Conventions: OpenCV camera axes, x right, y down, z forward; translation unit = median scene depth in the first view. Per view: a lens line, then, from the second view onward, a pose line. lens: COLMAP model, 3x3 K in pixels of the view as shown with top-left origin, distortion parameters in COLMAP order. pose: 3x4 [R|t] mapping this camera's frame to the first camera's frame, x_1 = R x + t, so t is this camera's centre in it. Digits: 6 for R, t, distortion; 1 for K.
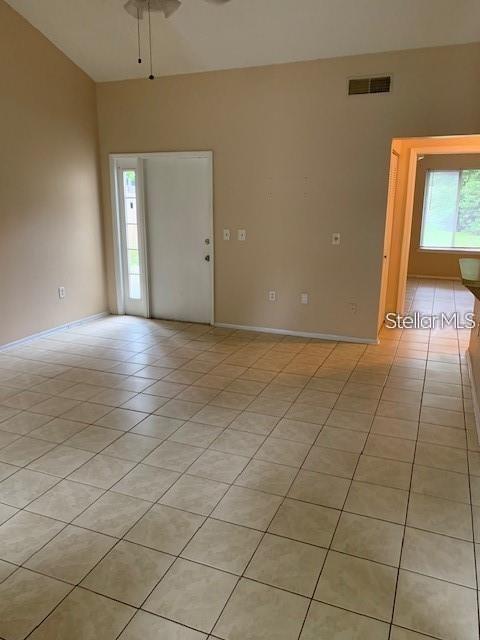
lens RADIAL K [[492.8, 0, 240.0], [0, 492.8, 320.0], [0, 0, 1]] dist [0.002565, -0.002320]
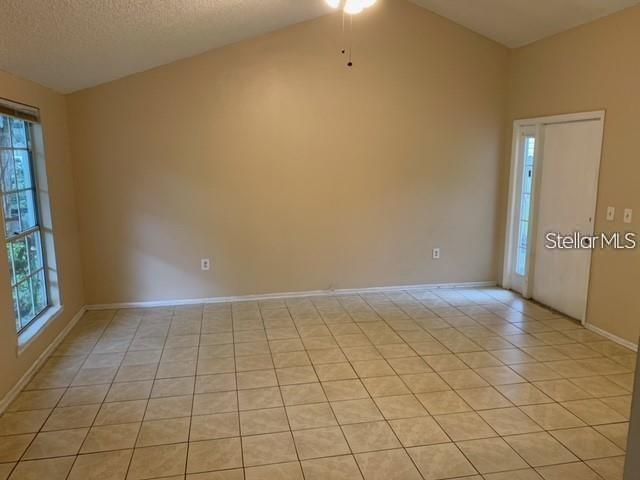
lens RADIAL K [[492.8, 0, 320.0], [0, 492.8, 240.0], [0, 0, 1]] dist [0.002565, -0.002320]
pose [[0.537858, 0.132694, -0.832527, 0.358294], [-0.197603, 0.979867, 0.028516, -0.062396], [0.819550, 0.149173, 0.553250, 0.200142]]
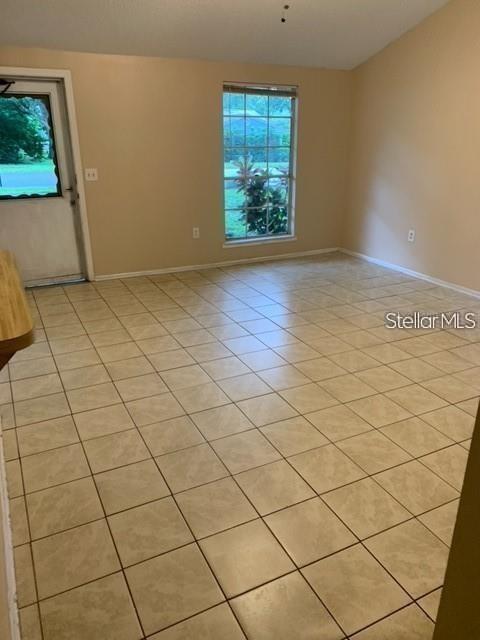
lens RADIAL K [[496.9, 0, 240.0], [0, 496.9, 320.0], [0, 0, 1]] dist [0.002588, 0.006156]
pose [[-0.667332, 0.255075, -0.699718, 0.404785], [-0.196412, 0.845984, 0.495715, -0.222680], [0.718395, 0.468240, -0.514452, 0.884084]]
